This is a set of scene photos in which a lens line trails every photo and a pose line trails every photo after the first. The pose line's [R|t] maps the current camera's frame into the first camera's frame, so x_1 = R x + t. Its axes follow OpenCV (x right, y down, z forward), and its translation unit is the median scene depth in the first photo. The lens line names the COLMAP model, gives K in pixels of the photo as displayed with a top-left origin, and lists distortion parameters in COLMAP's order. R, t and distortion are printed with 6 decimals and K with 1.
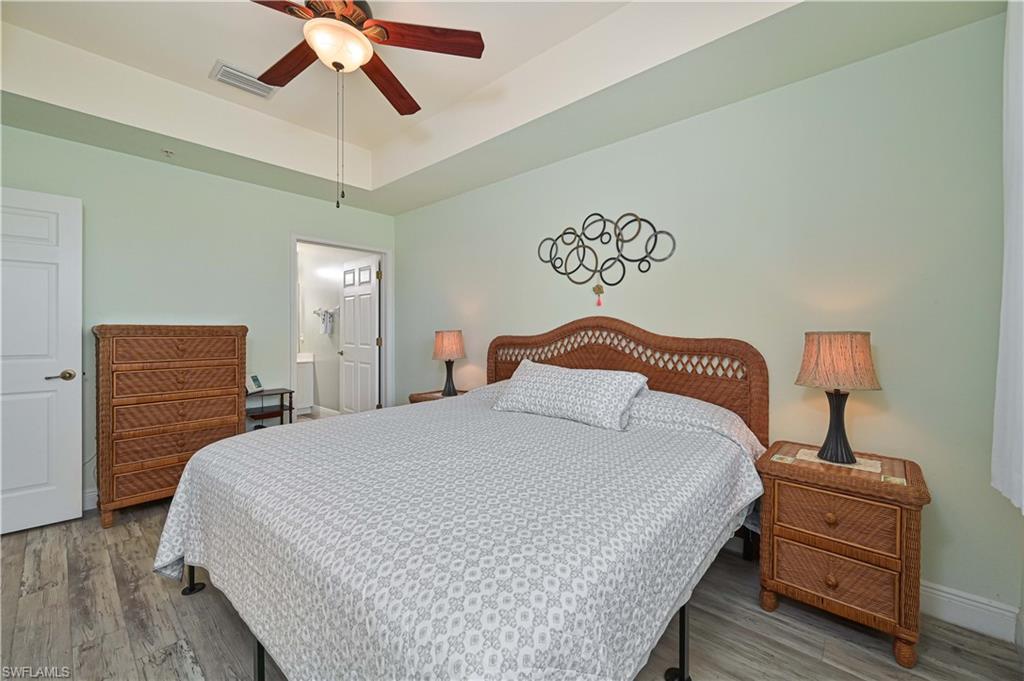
lens RADIAL K [[406.8, 0, 509.7], [0, 406.8, 339.6], [0, 0, 1]] dist [0.001444, 0.000294]
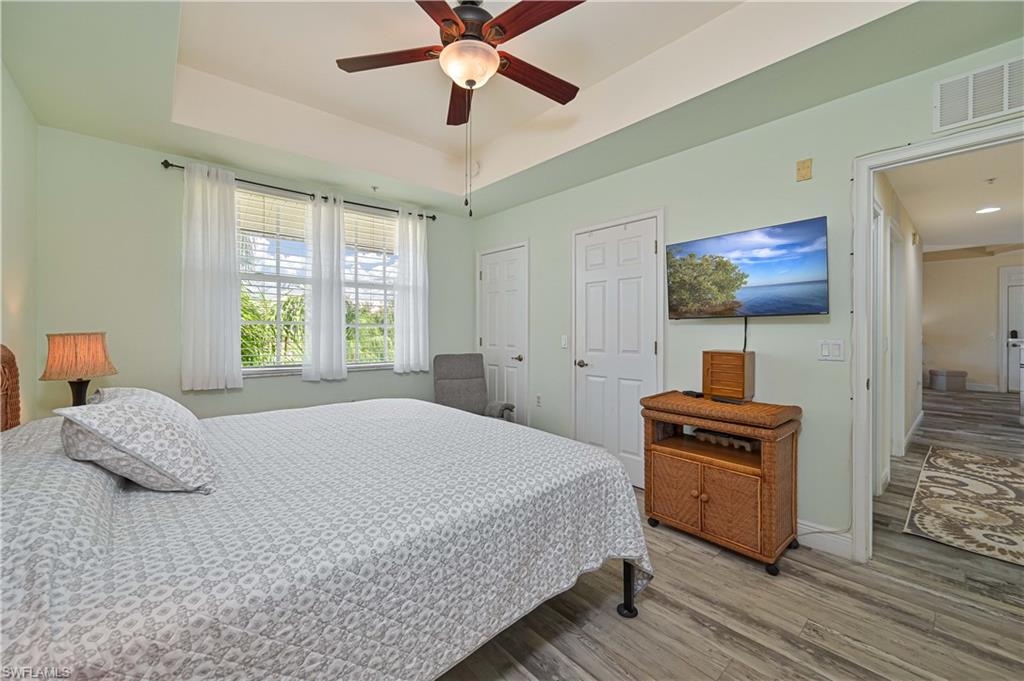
lens RADIAL K [[406.8, 0, 509.7], [0, 406.8, 339.6], [0, 0, 1]] dist [0.001444, 0.000294]
pose [[-0.991693, -0.013634, 0.127900, -0.401040], [-0.009949, 0.999518, 0.029406, -0.031040], [-0.128239, 0.027889, -0.991351, 1.300396]]
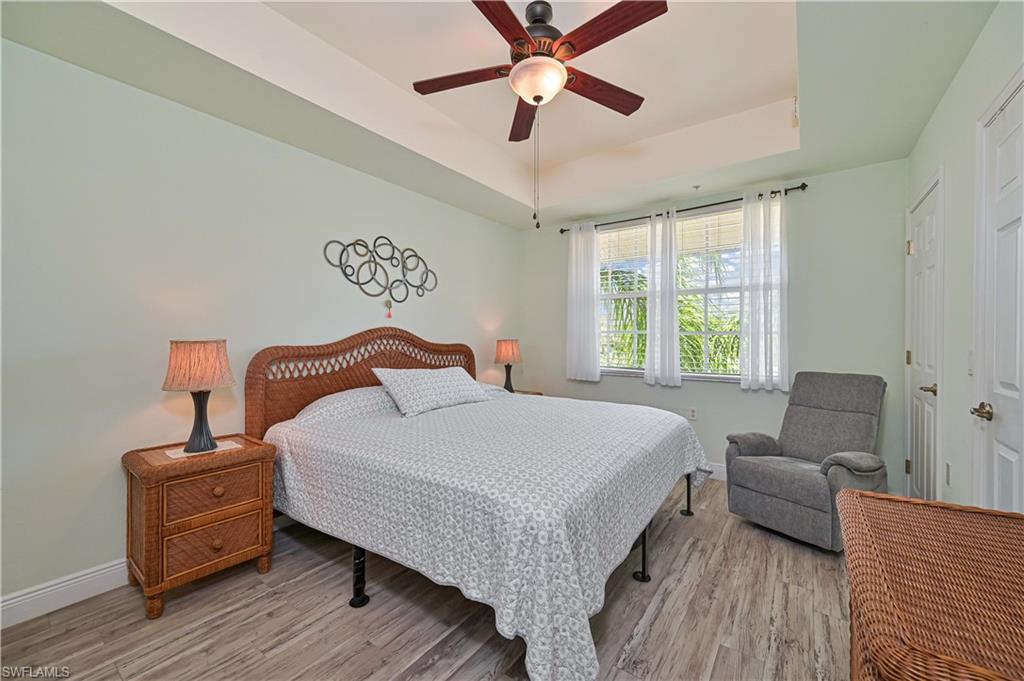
lens RADIAL K [[406.8, 0, 509.7], [0, 406.8, 339.6], [0, 0, 1]] dist [0.001444, 0.000294]
pose [[-0.090090, -0.016000, 0.995805, -0.958123], [0.005372, 0.999849, 0.016551, -0.037749], [-0.995919, 0.006840, -0.089990, 0.746067]]
